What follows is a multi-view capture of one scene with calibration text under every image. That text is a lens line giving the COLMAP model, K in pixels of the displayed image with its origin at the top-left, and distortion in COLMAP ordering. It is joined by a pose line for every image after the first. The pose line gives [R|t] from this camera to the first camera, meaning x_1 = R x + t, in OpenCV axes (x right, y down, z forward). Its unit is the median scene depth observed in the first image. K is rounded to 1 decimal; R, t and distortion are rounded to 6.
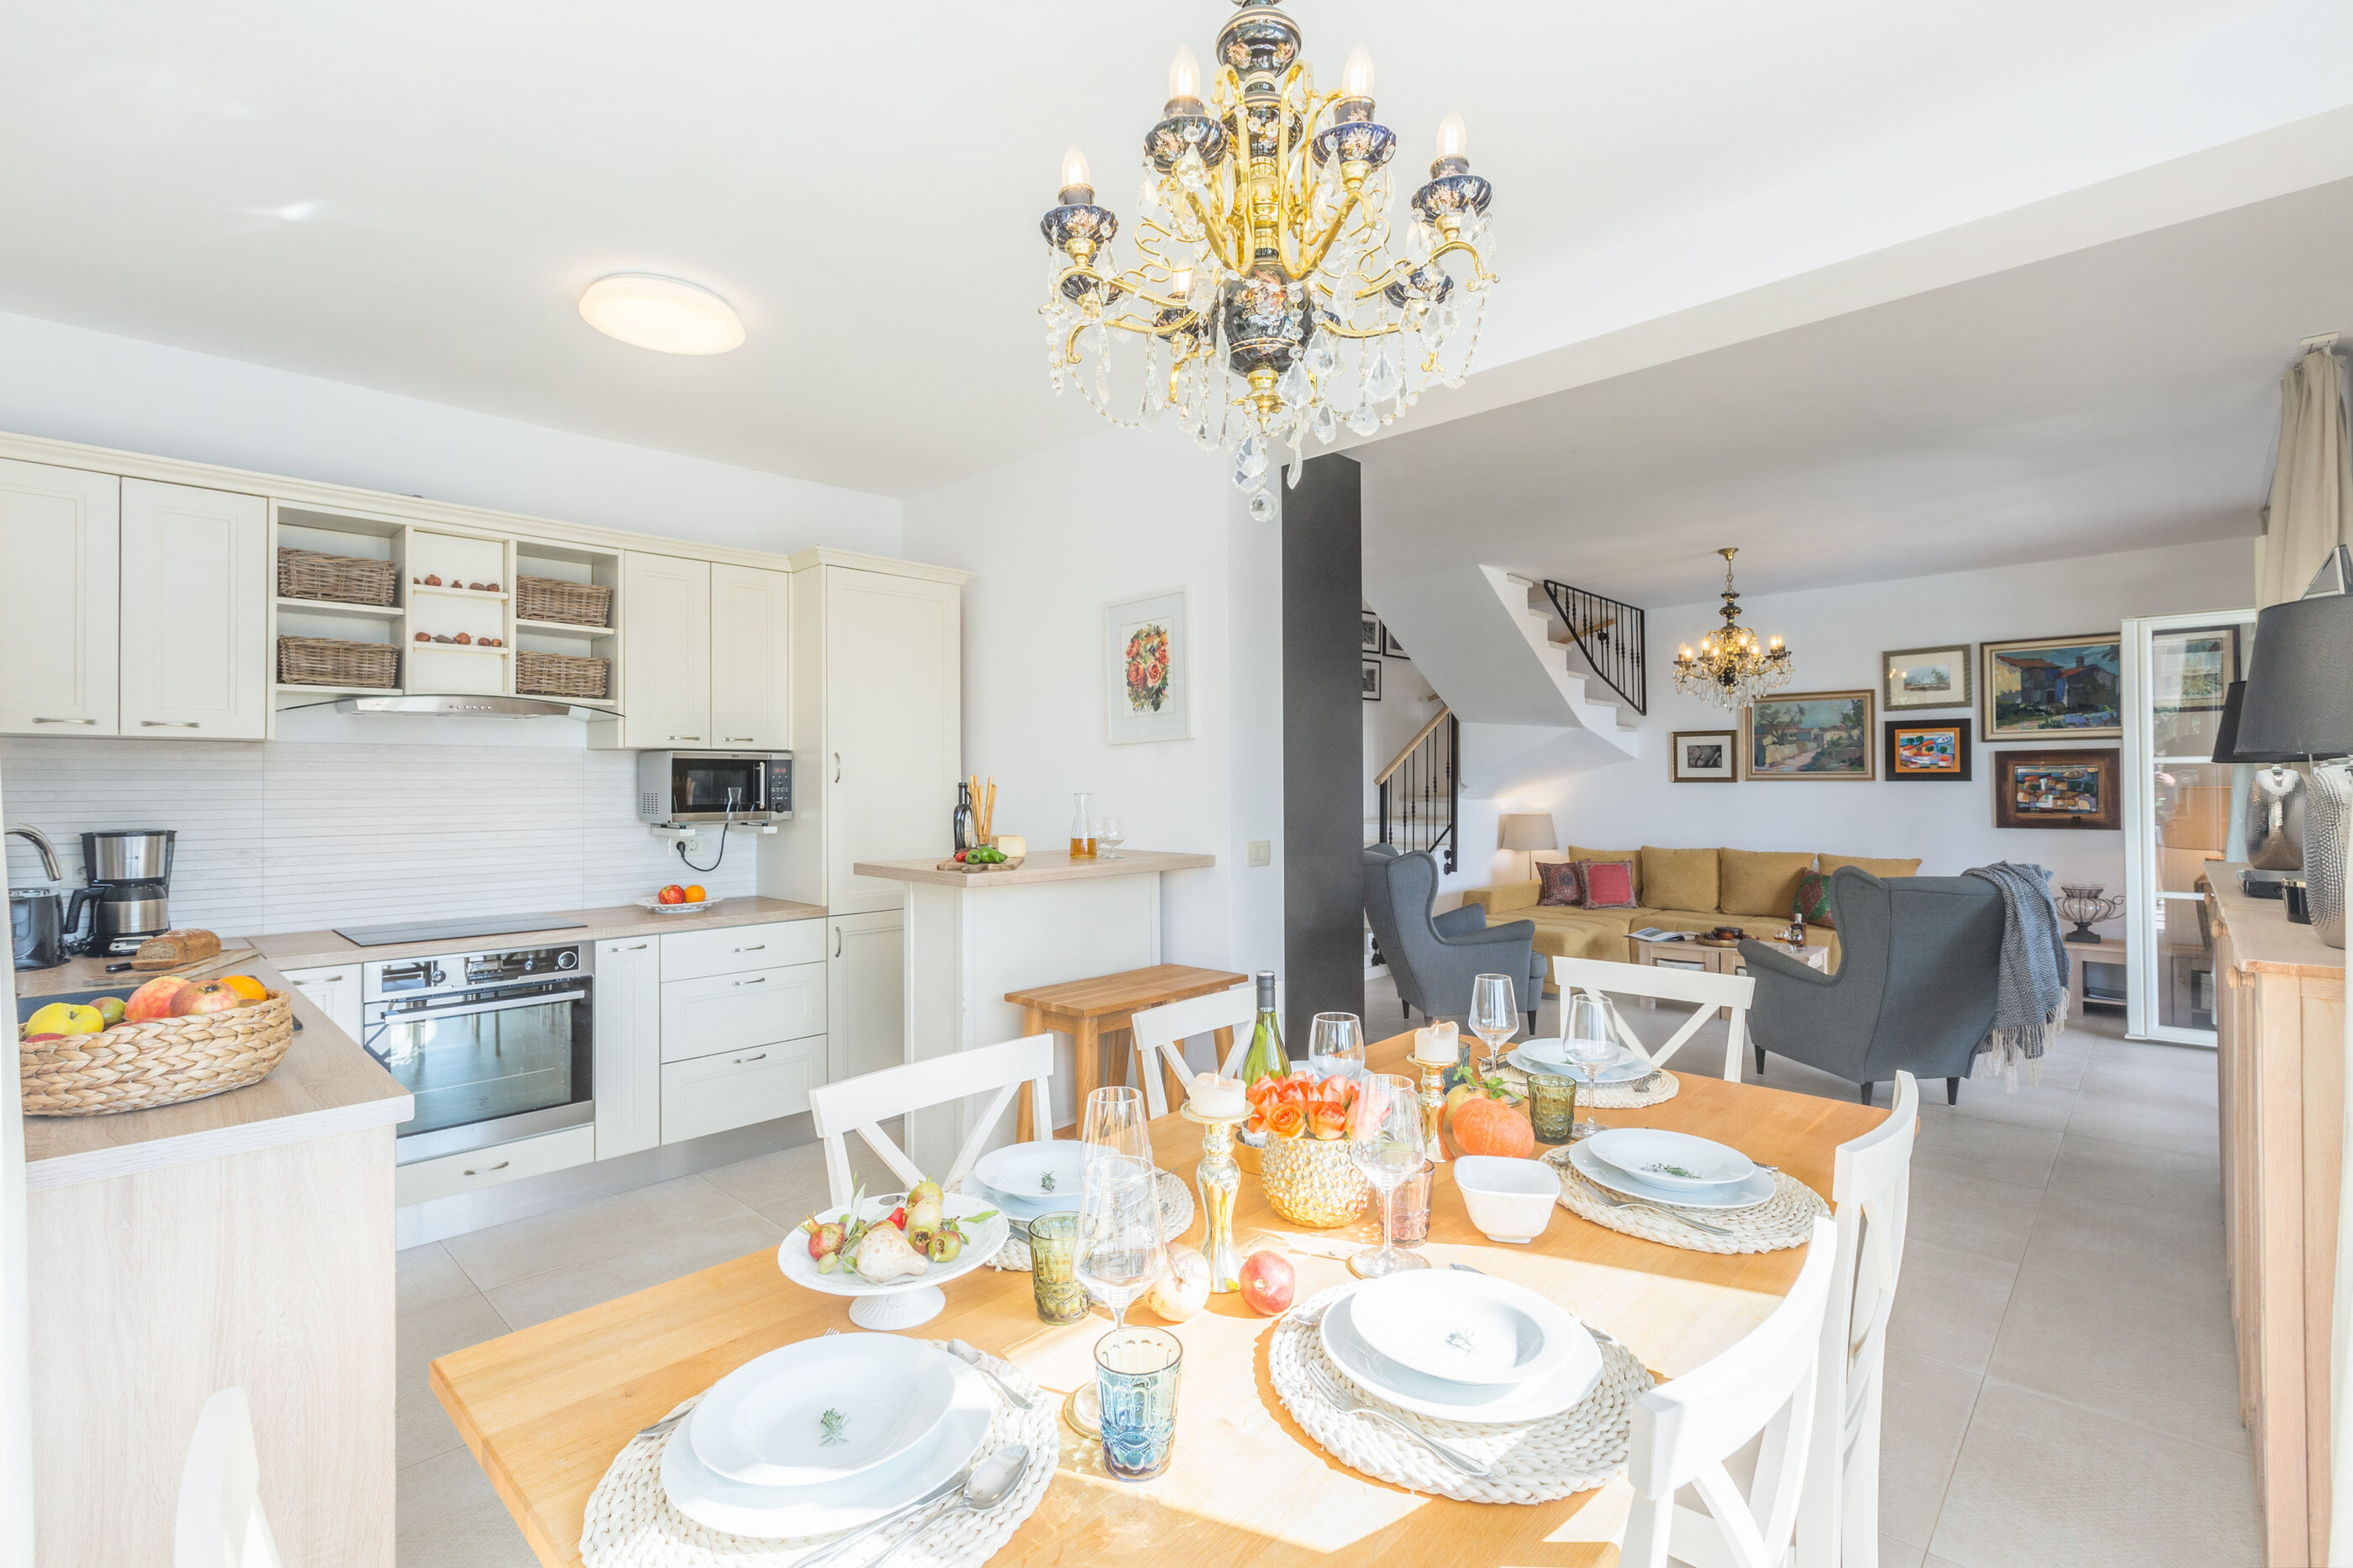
lens RADIAL K [[1073.5, 0, 1165.7], [0, 1073.5, 775.1], [0, 0, 1]] dist [-0.001887, 0.000340]
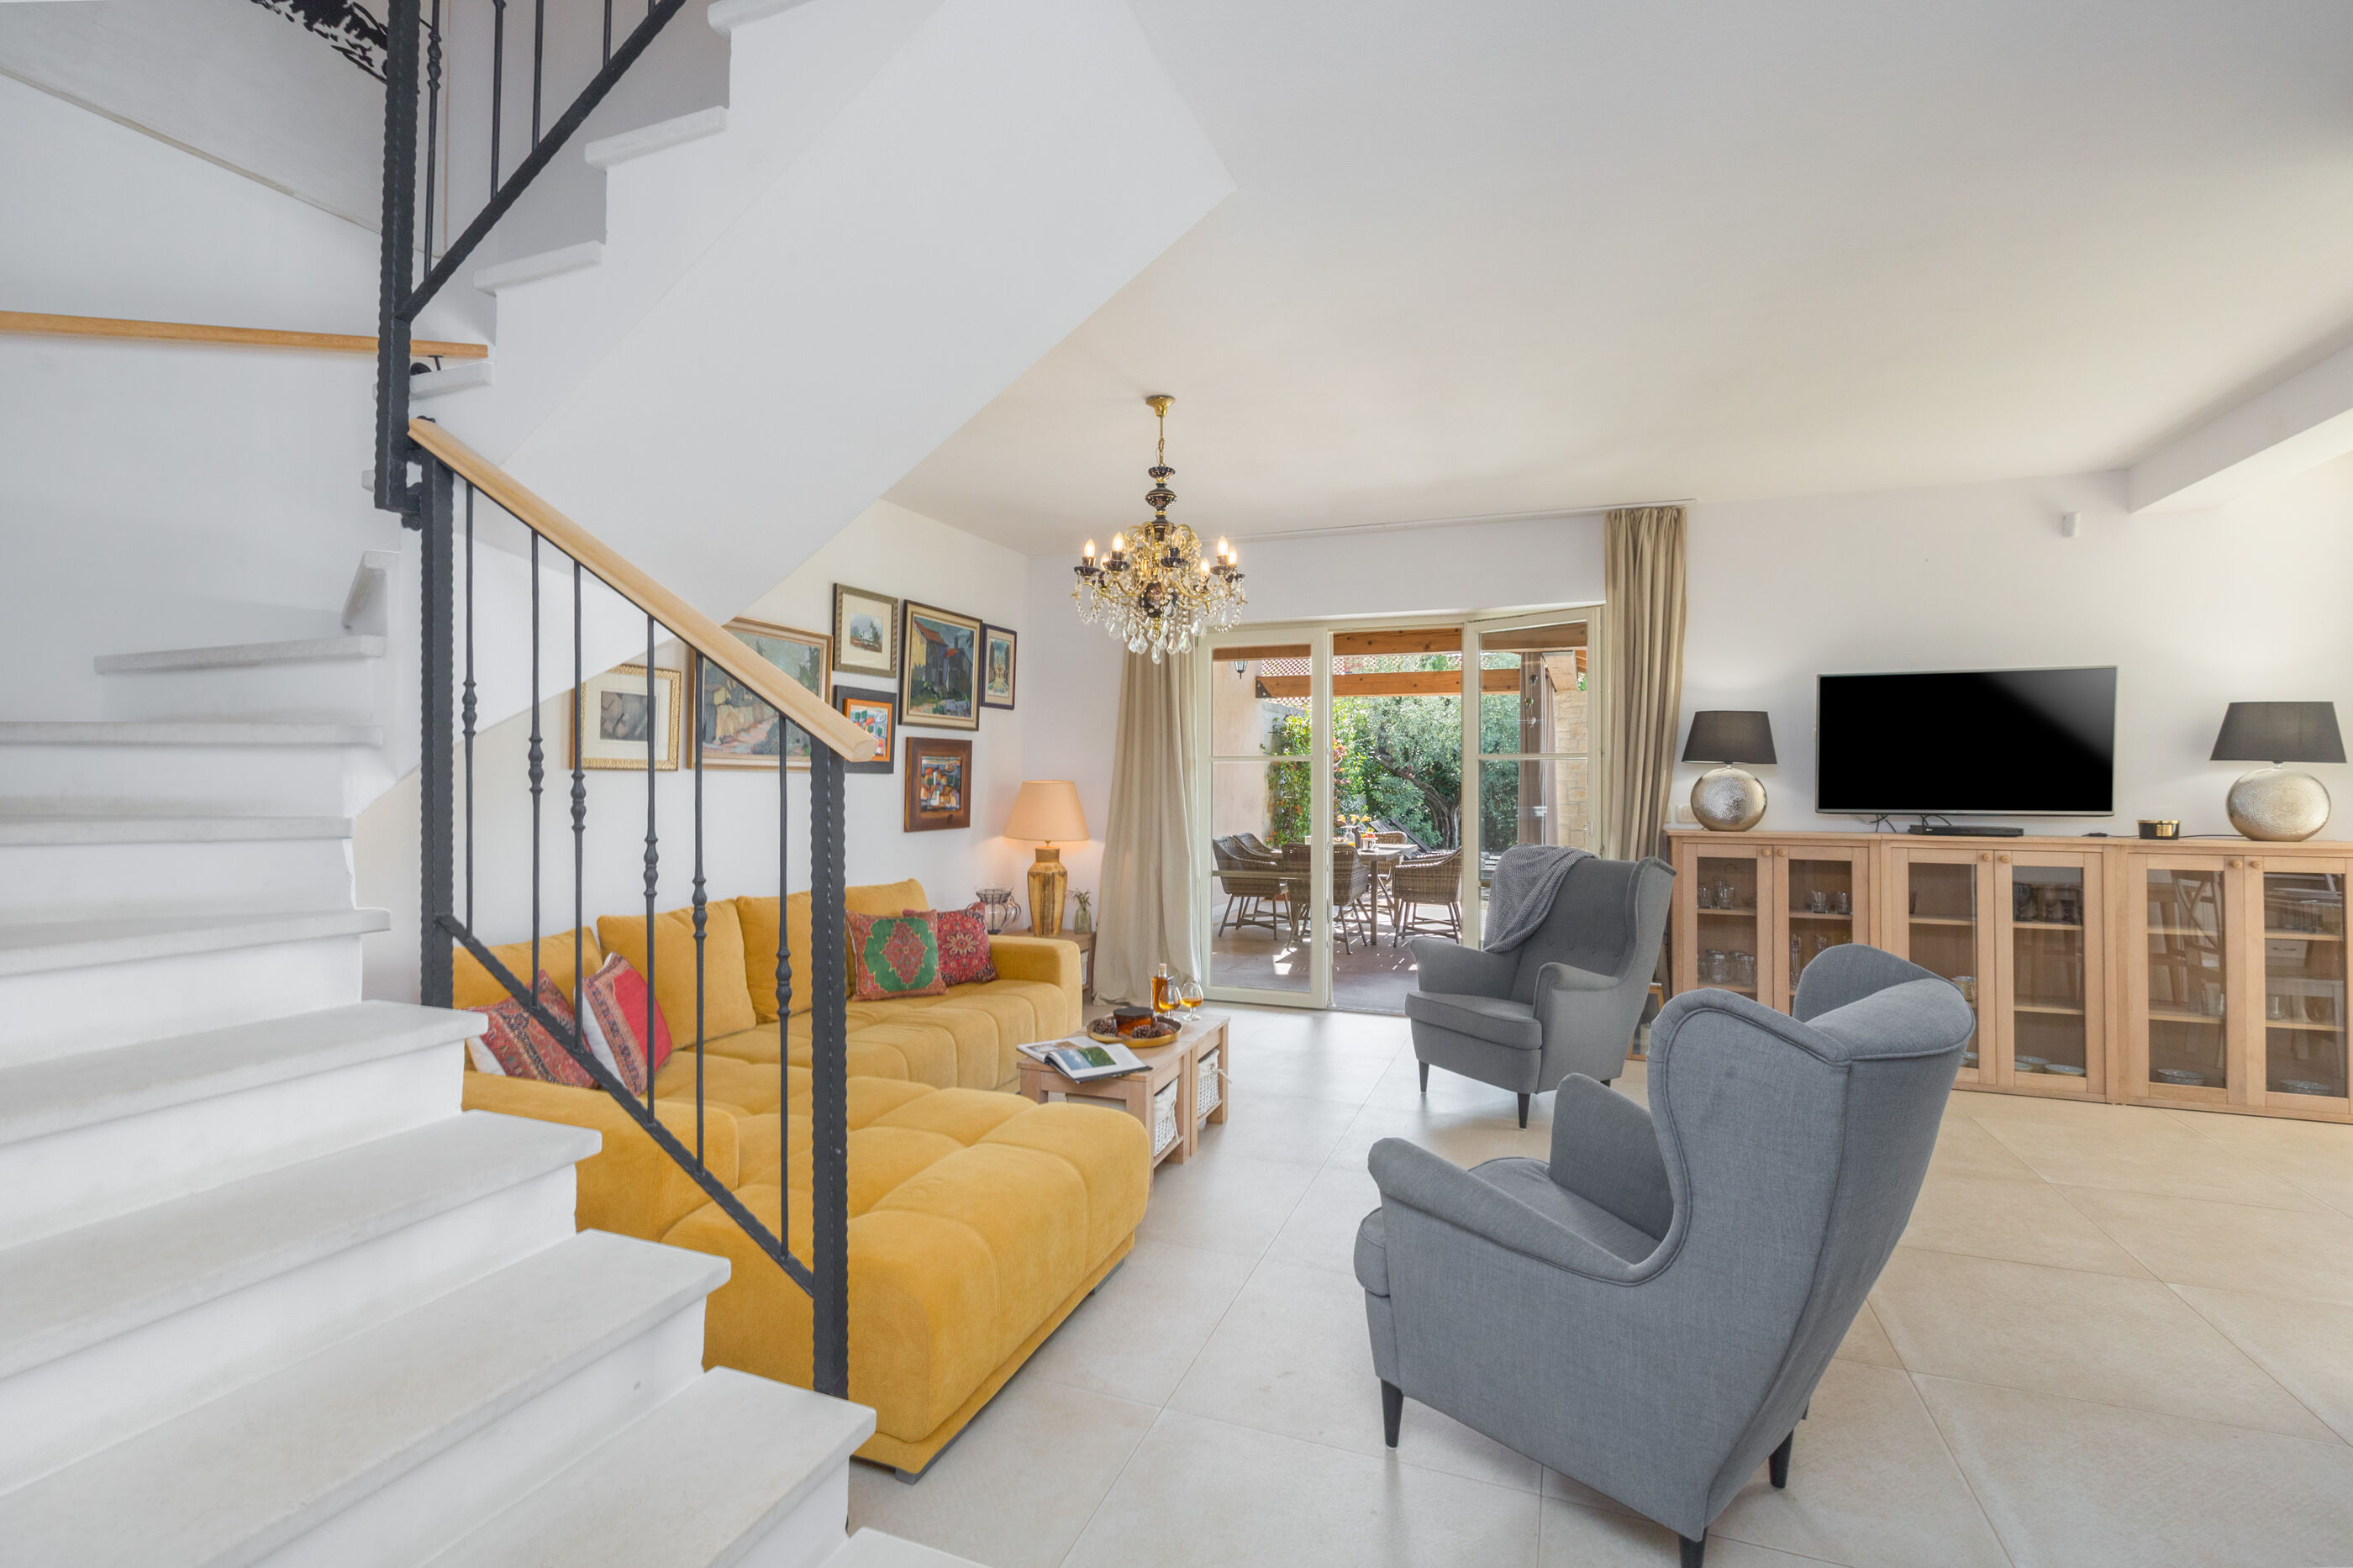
lens RADIAL K [[1073.5, 0, 1165.8], [0, 1073.5, 774.1], [0, 0, 1]] dist [-0.001887, 0.000340]
pose [[-0.393046, 0.012092, 0.919439, -0.039999], [-0.007204, 0.999842, -0.016229, 0.016684], [-0.919491, -0.013002, -0.392897, 1.111961]]
